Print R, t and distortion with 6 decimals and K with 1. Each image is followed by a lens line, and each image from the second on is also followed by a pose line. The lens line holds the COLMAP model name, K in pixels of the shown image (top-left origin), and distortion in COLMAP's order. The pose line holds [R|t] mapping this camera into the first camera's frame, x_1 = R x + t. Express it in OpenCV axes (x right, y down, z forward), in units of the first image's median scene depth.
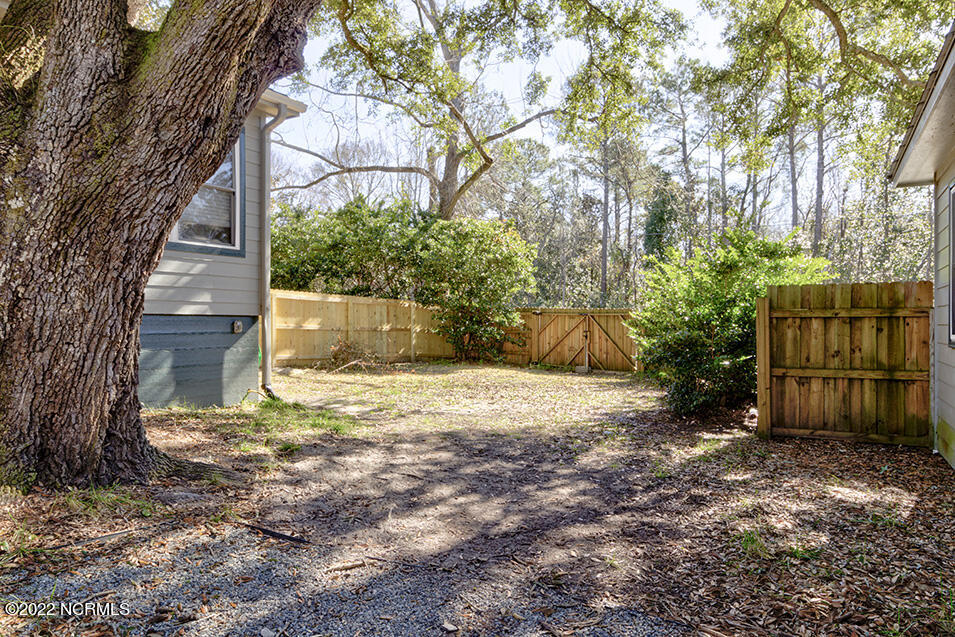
lens RADIAL K [[610.7, 0, 477.5], [0, 610.7, 318.9], [0, 0, 1]] dist [0.002366, -0.000056]
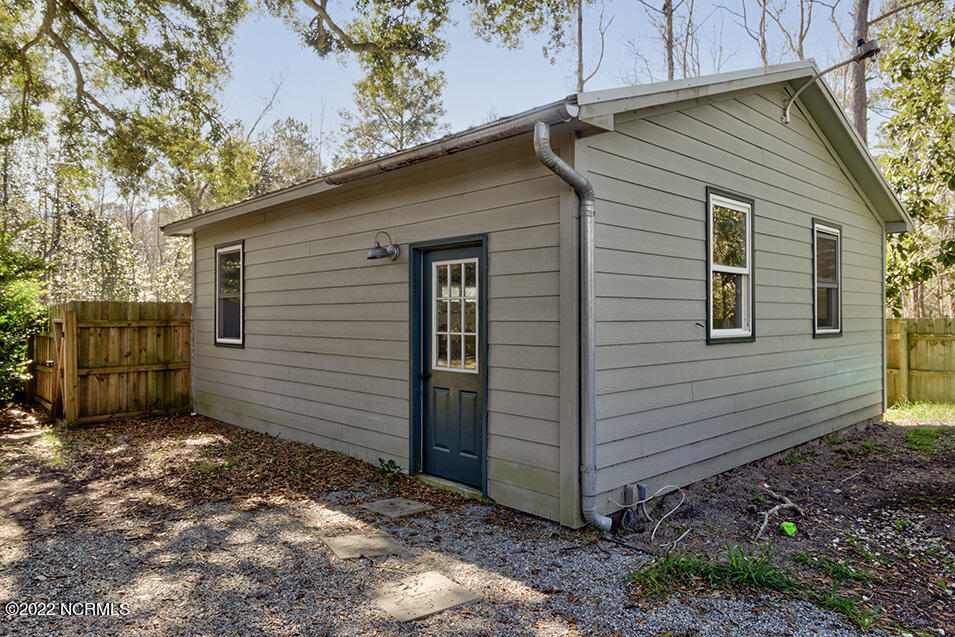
lens RADIAL K [[610.7, 0, 478.1], [0, 610.7, 316.3], [0, 0, 1]] dist [0.002366, -0.000056]
pose [[0.300561, -0.003396, 0.953756, -0.458738], [-0.002405, 0.999988, 0.004318, -0.033500], [-0.953759, -0.003591, 0.300549, -0.128762]]
